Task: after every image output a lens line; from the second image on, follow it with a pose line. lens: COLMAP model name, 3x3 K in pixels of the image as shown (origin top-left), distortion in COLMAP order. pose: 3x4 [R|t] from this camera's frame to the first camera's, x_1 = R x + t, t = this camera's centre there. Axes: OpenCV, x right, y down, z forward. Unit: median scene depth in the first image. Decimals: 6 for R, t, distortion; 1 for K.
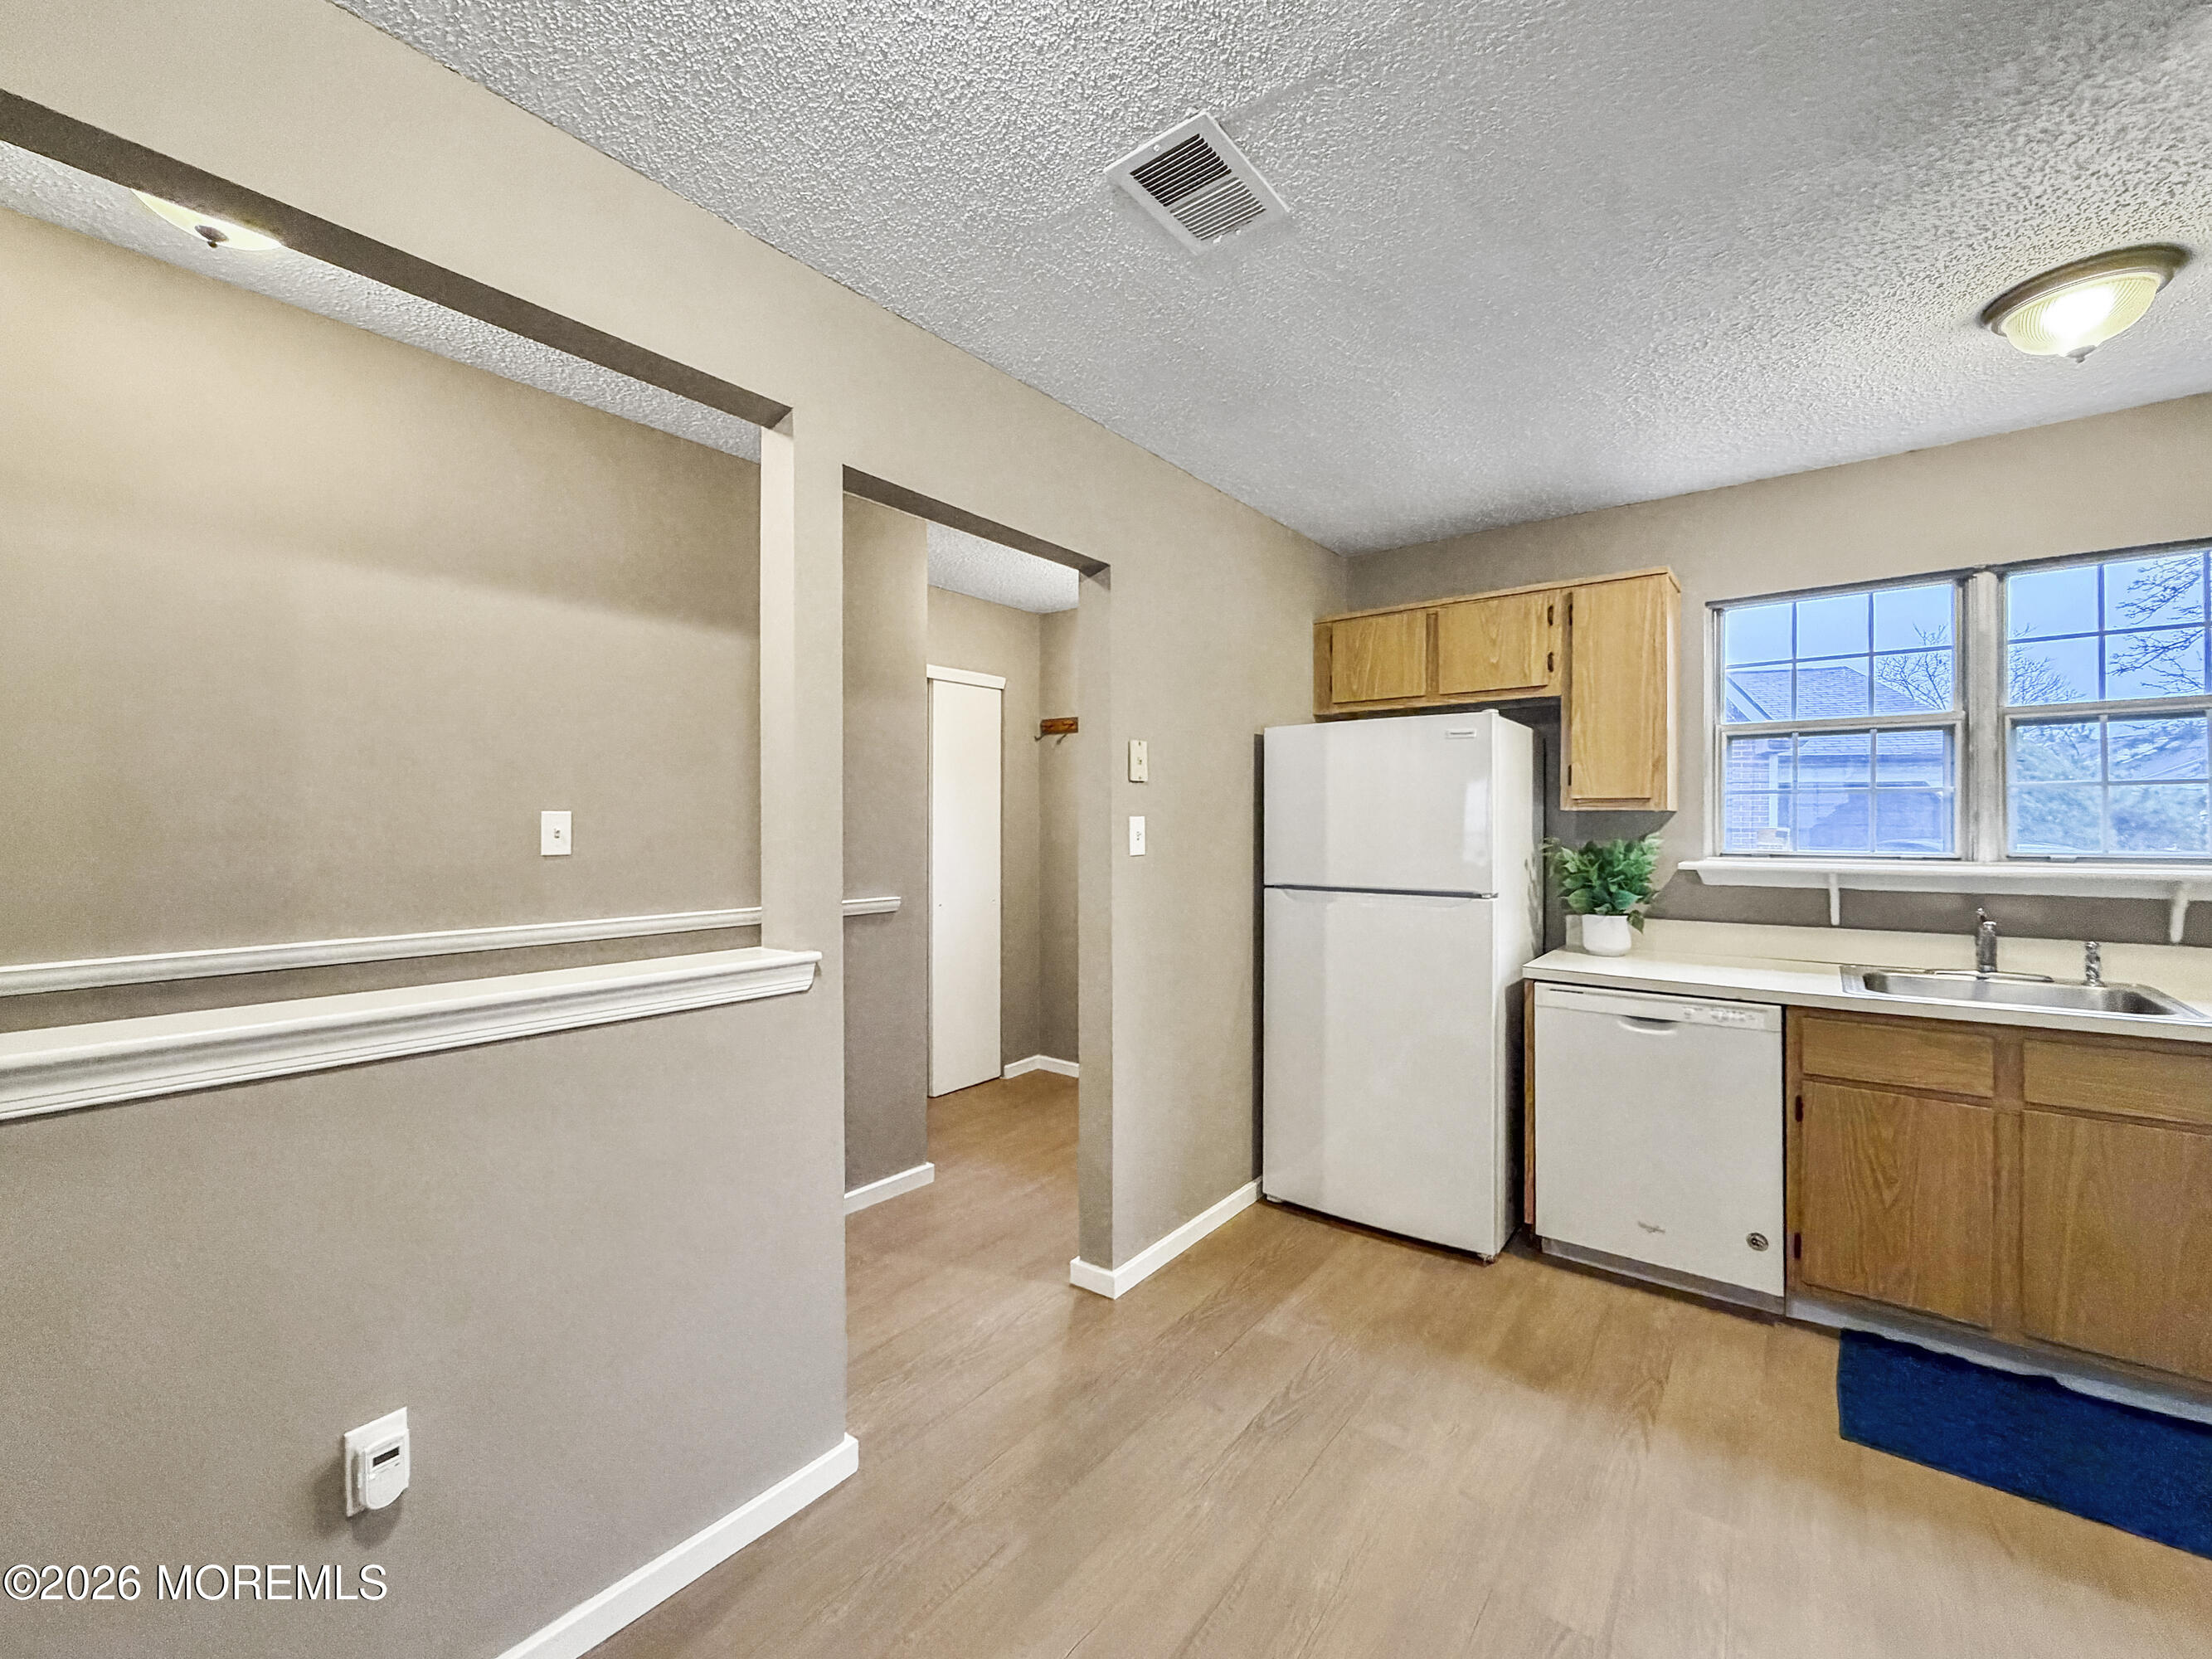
lens RADIAL K [[902.8, 0, 1088.1], [0, 902.8, 823.4], [0, 0, 1]] dist [0.000145, -0.000065]
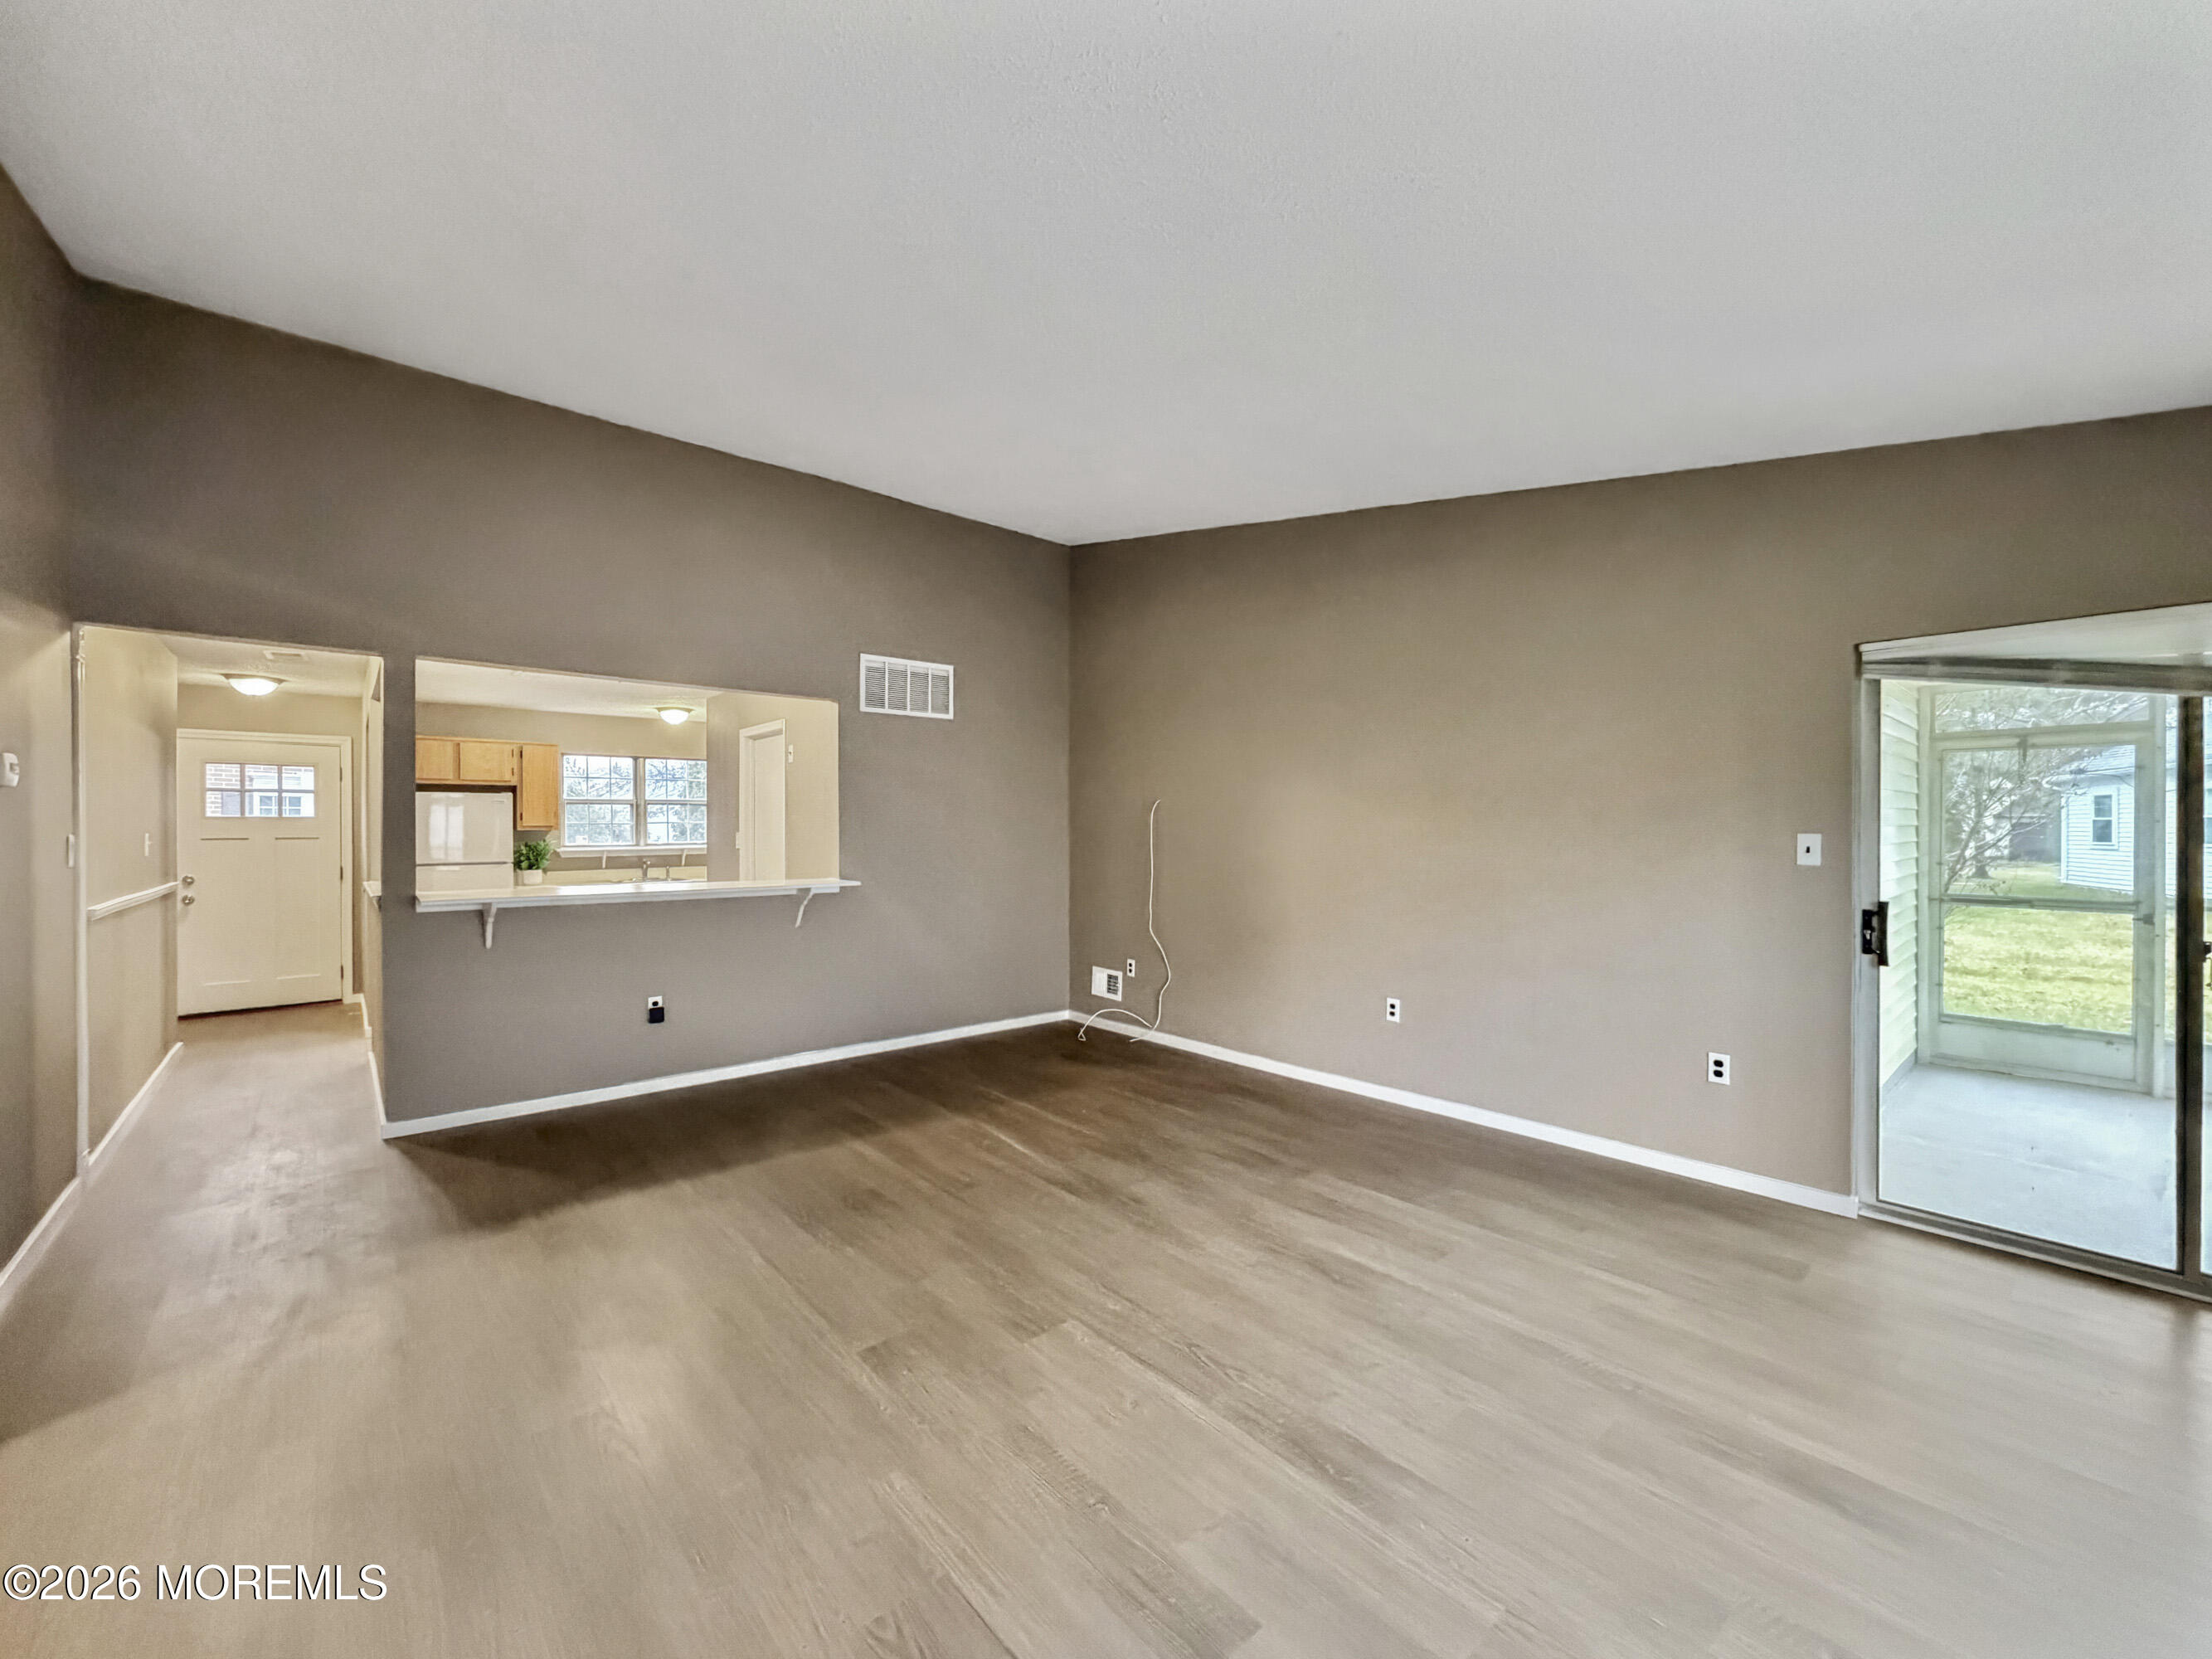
lens RADIAL K [[882.8, 0, 1106.0], [0, 882.8, 829.5], [0, 0, 1]] dist [-0.000265, 0.000165]
pose [[0.178630, -0.001554, 0.983915, -1.760824], [0.007886, 0.999969, 0.000148, -0.004108], [-0.983885, 0.007733, 0.178636, -1.166110]]
